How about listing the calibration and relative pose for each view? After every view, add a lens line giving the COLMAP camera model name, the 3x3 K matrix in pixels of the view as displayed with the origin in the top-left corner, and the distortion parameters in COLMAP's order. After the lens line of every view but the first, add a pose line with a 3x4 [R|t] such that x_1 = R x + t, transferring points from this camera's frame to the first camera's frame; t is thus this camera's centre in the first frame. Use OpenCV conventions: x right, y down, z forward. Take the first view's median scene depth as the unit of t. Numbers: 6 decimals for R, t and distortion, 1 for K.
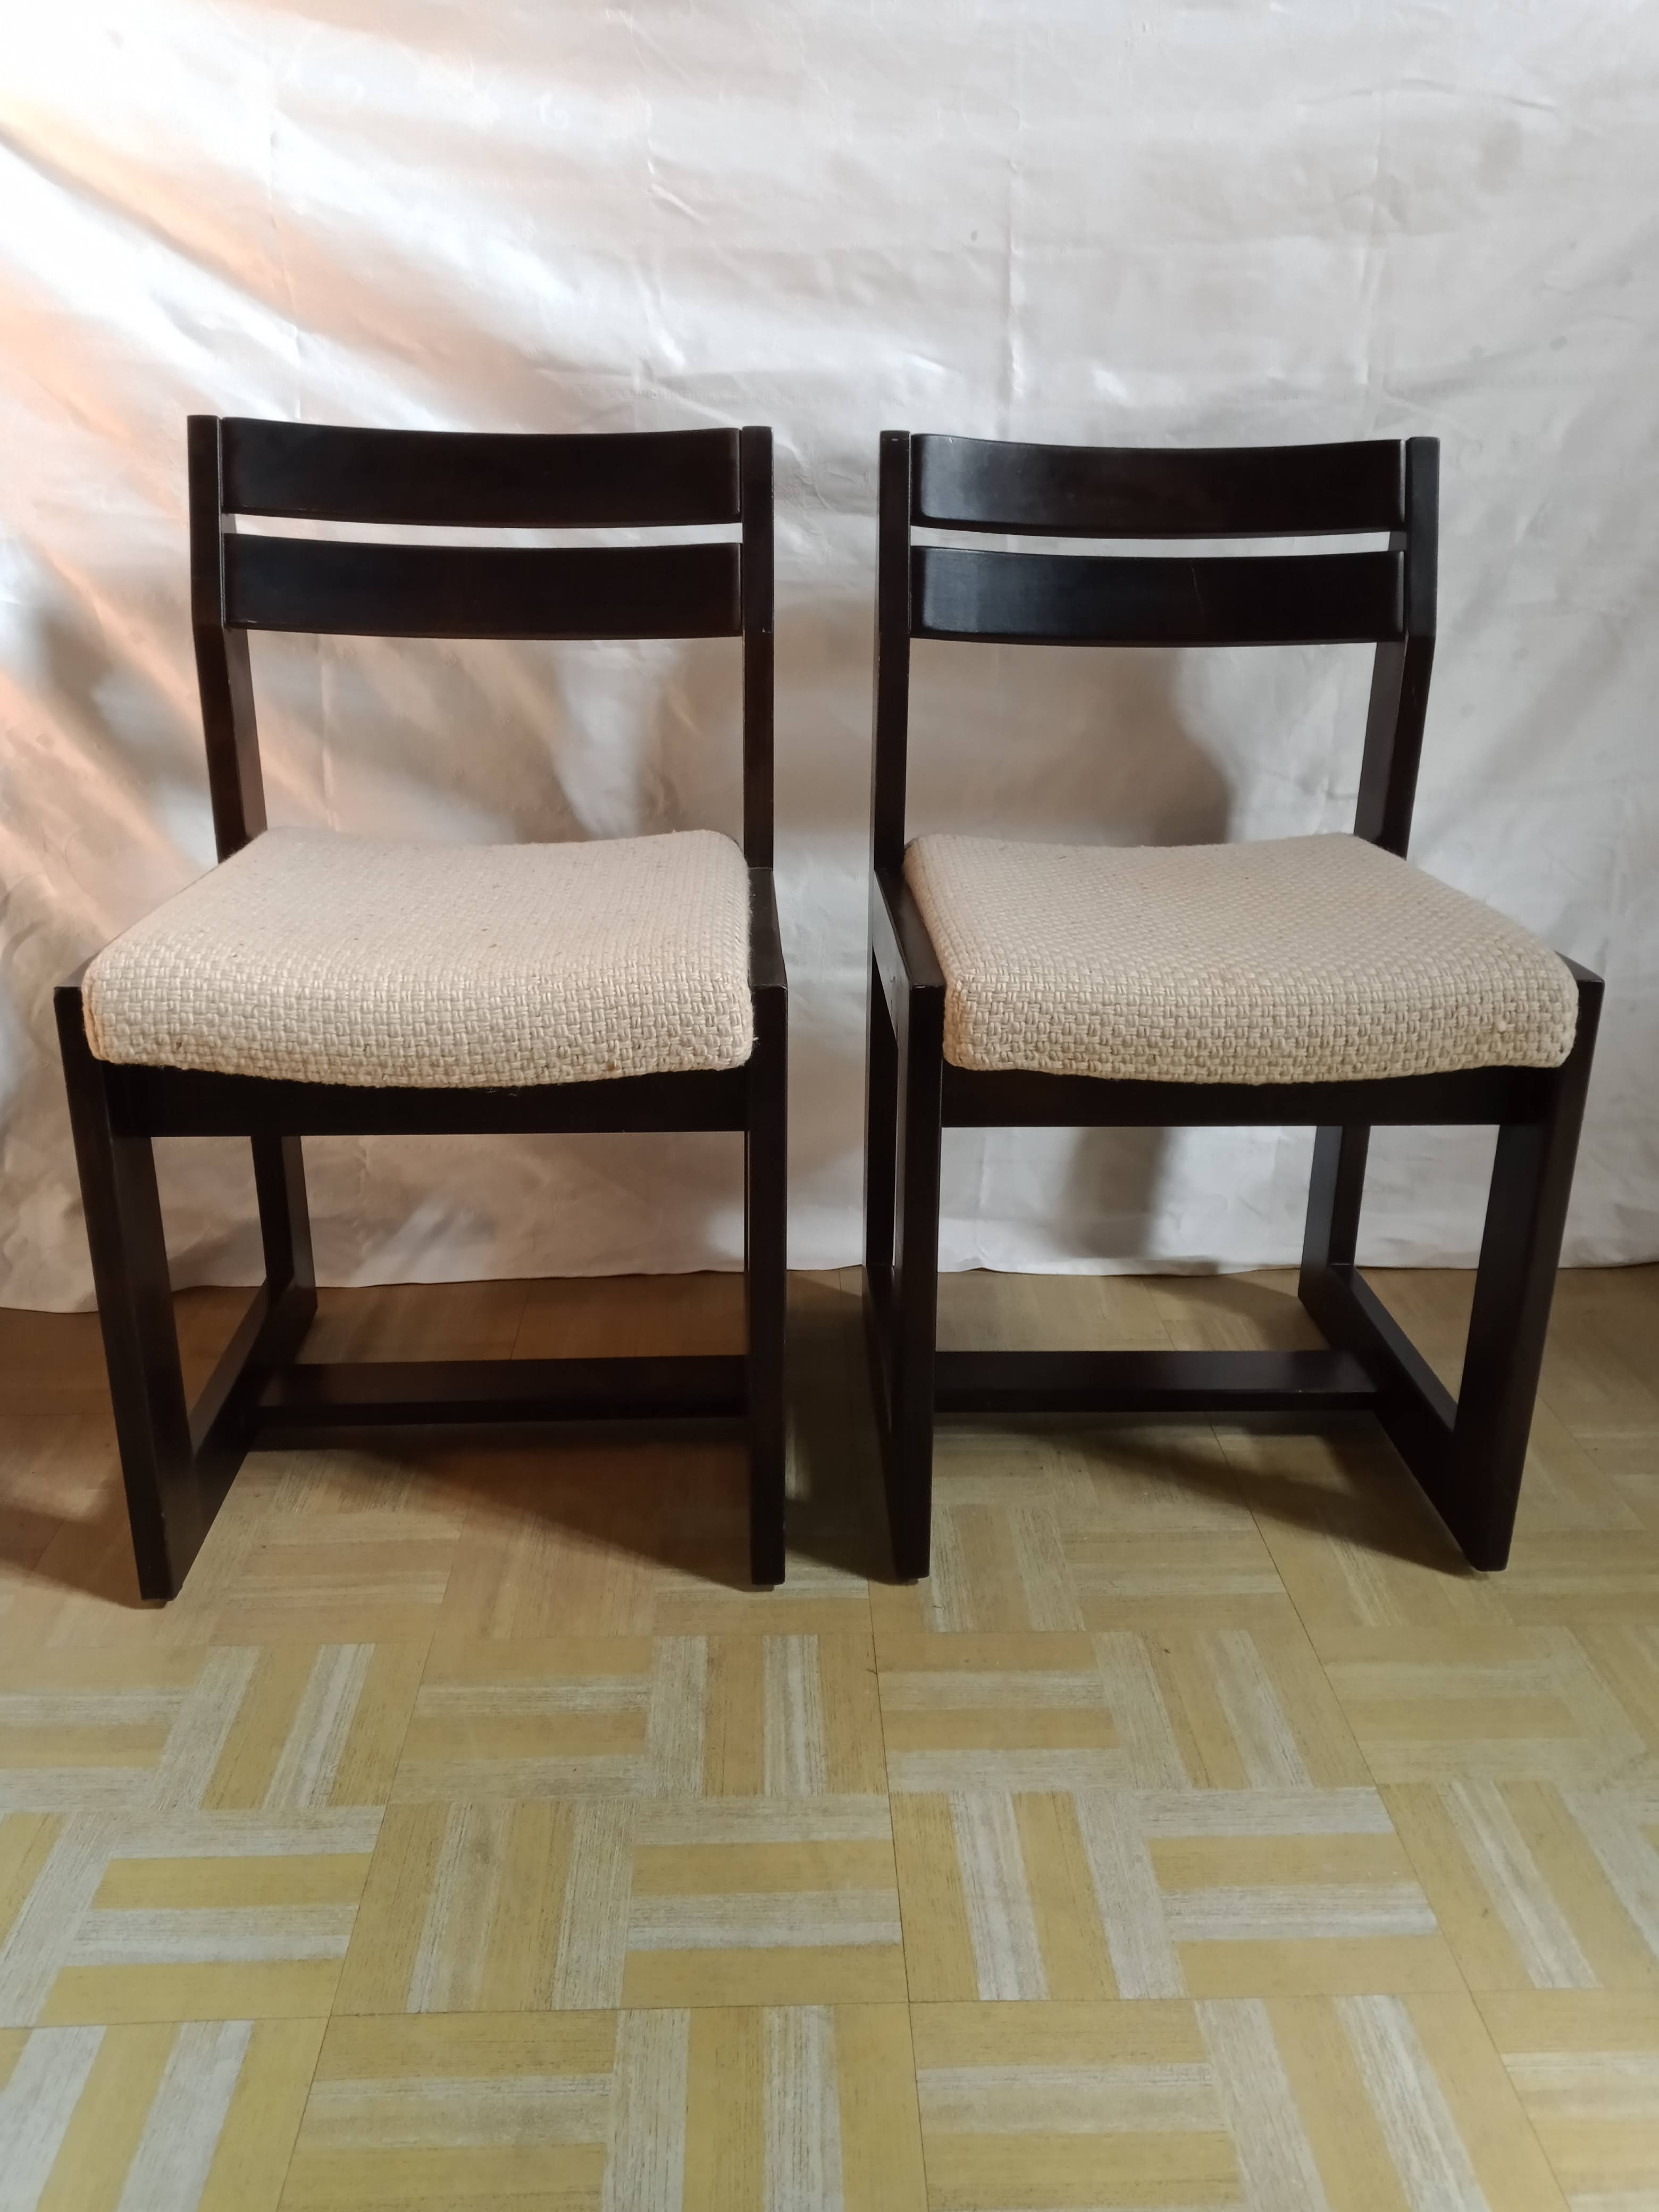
lens RADIAL K [[1722.8, 0, 837.2], [0, 1722.8, 1099.8], [0, 0, 1]] dist [0.009409, -0.025374]
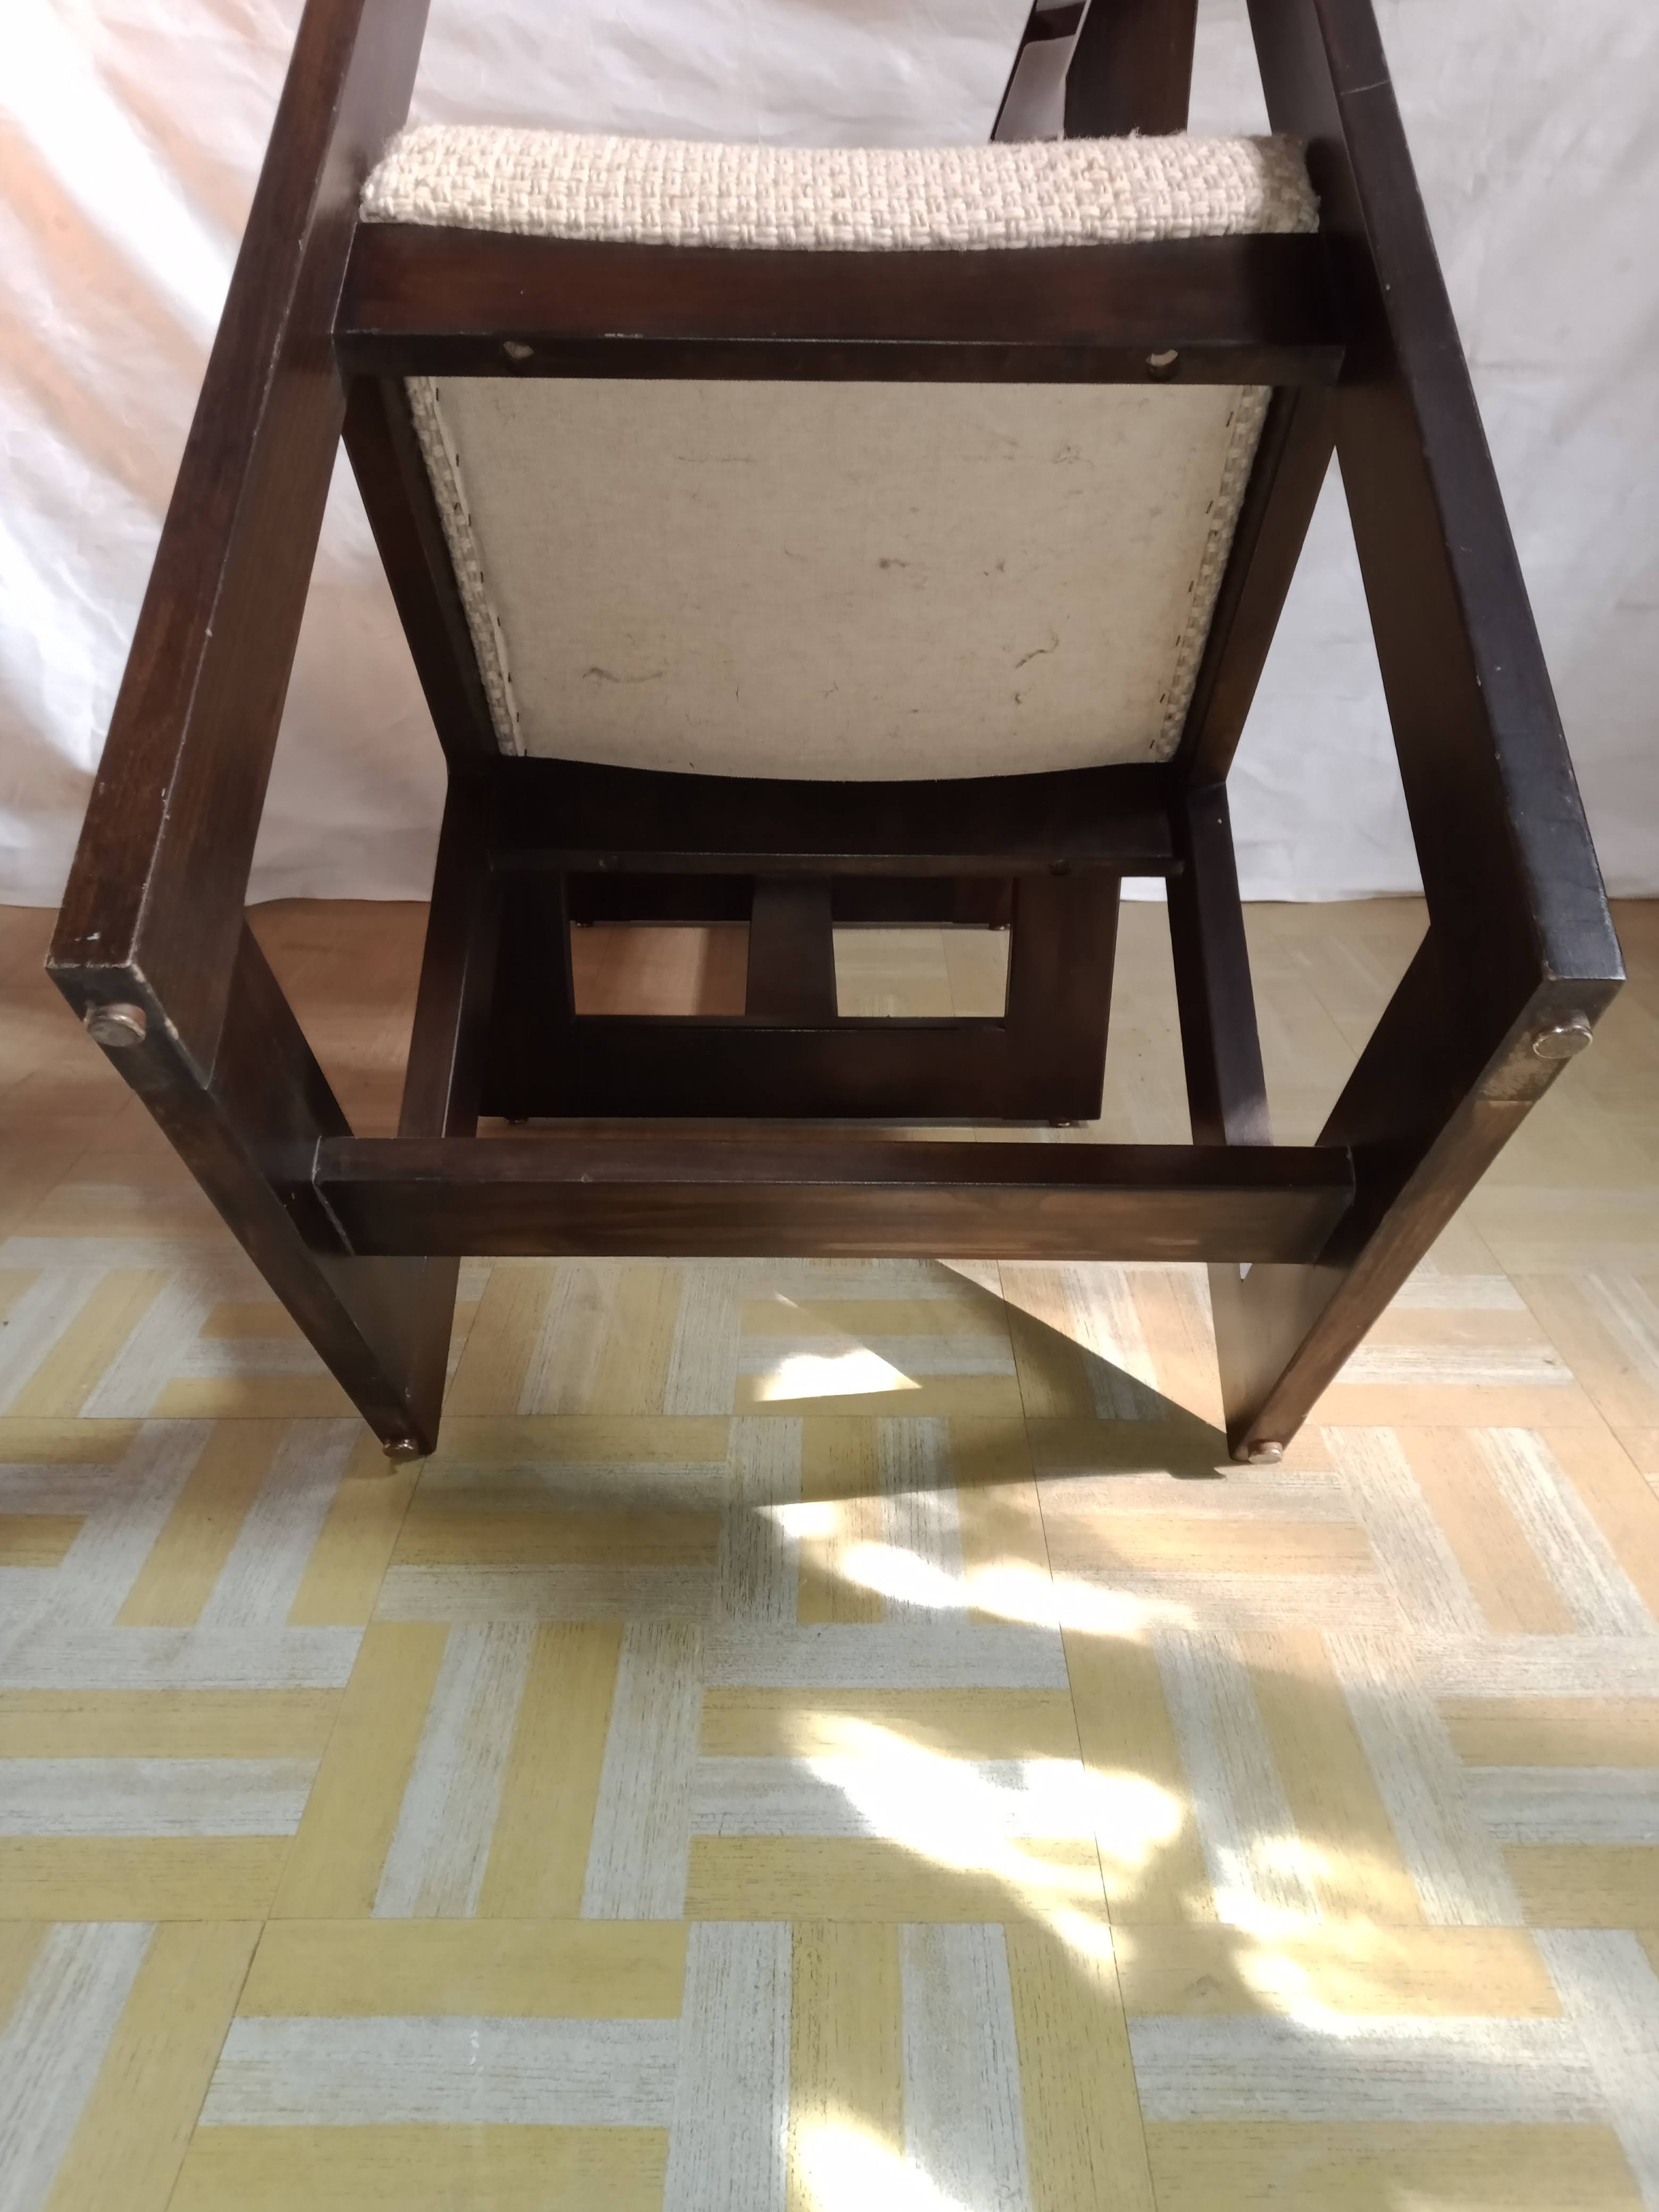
lens RADIAL K [[1722.8, 0, 836.9], [0, 1722.8, 1111.4], [0, 0, 1]] dist [0.009409, -0.025374]
pose [[0.999115, 0.010547, -0.040709, -0.022408], [-0.007273, 0.996787, 0.079768, 0.221046], [0.041419, -0.079401, 0.995982, 0.029034]]
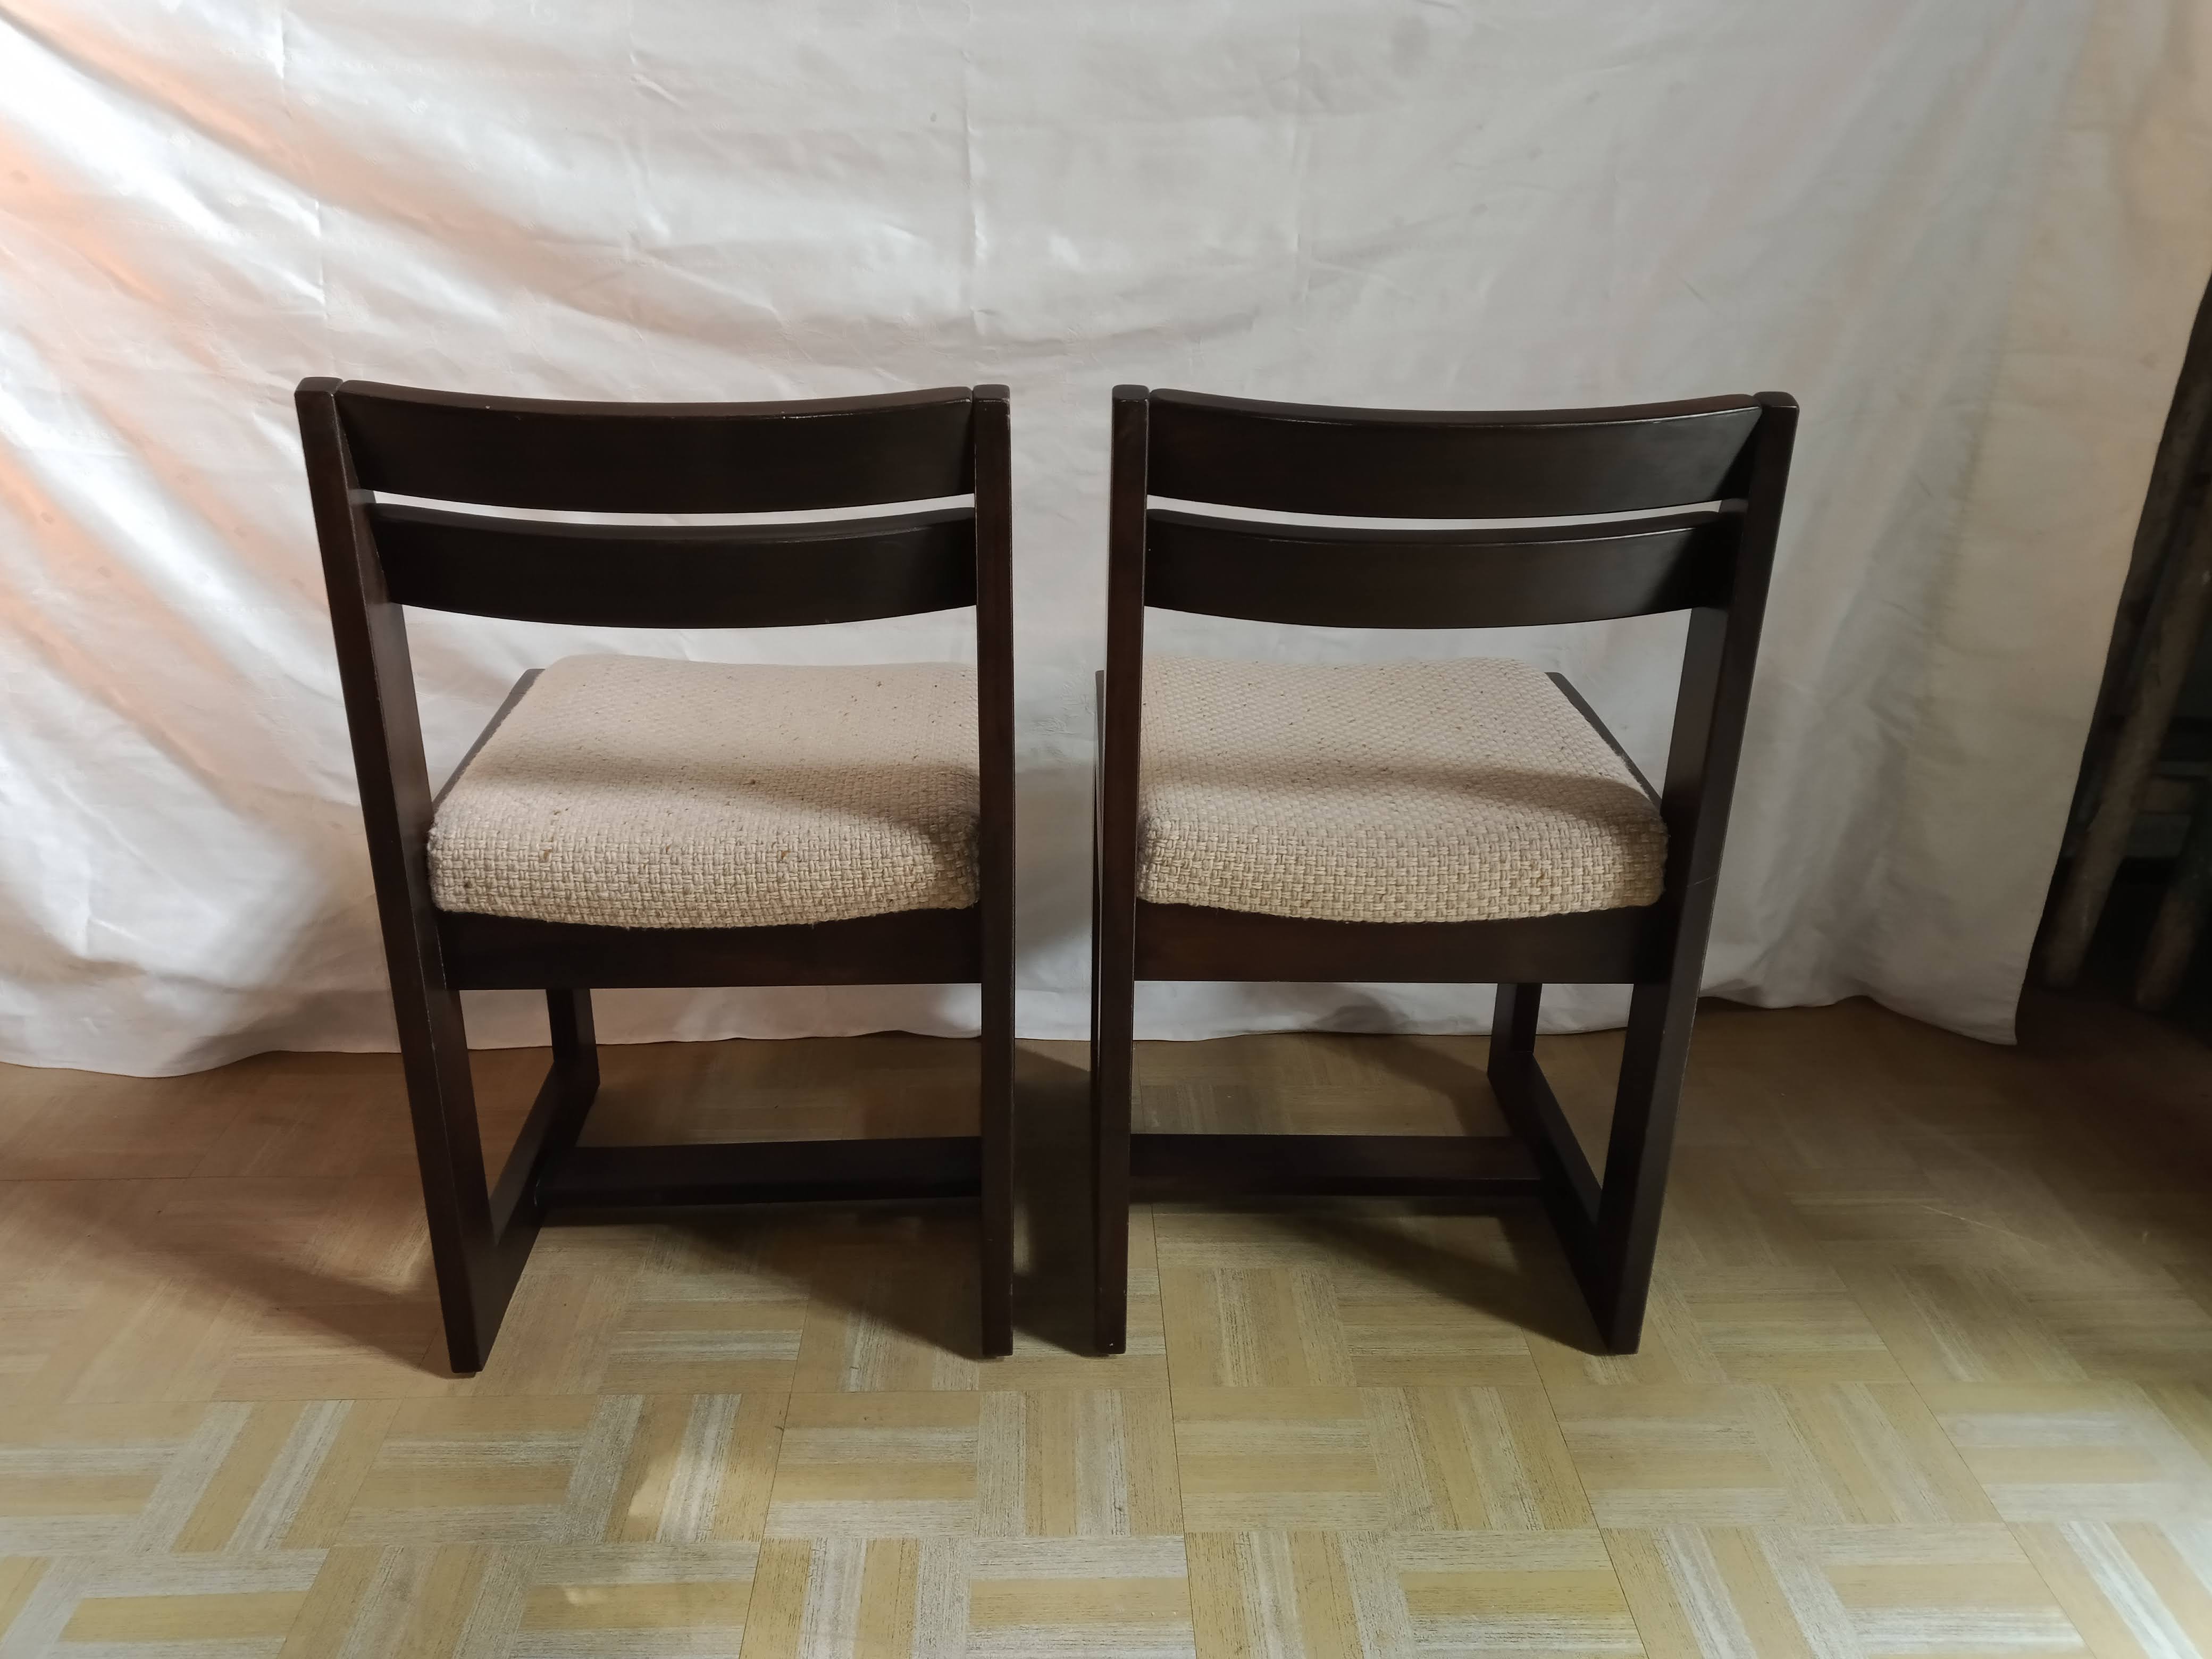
lens RADIAL K [[1722.8, 0, 1113.7], [0, 1722.8, 818.8], [0, 0, 1]] dist [0.009409, -0.025374]
pose [[0.999986, 0.003304, -0.004066, 0.254871], [-0.003155, 0.999343, 0.036107, -0.121935], [0.004183, -0.036094, 0.999340, -0.141418]]
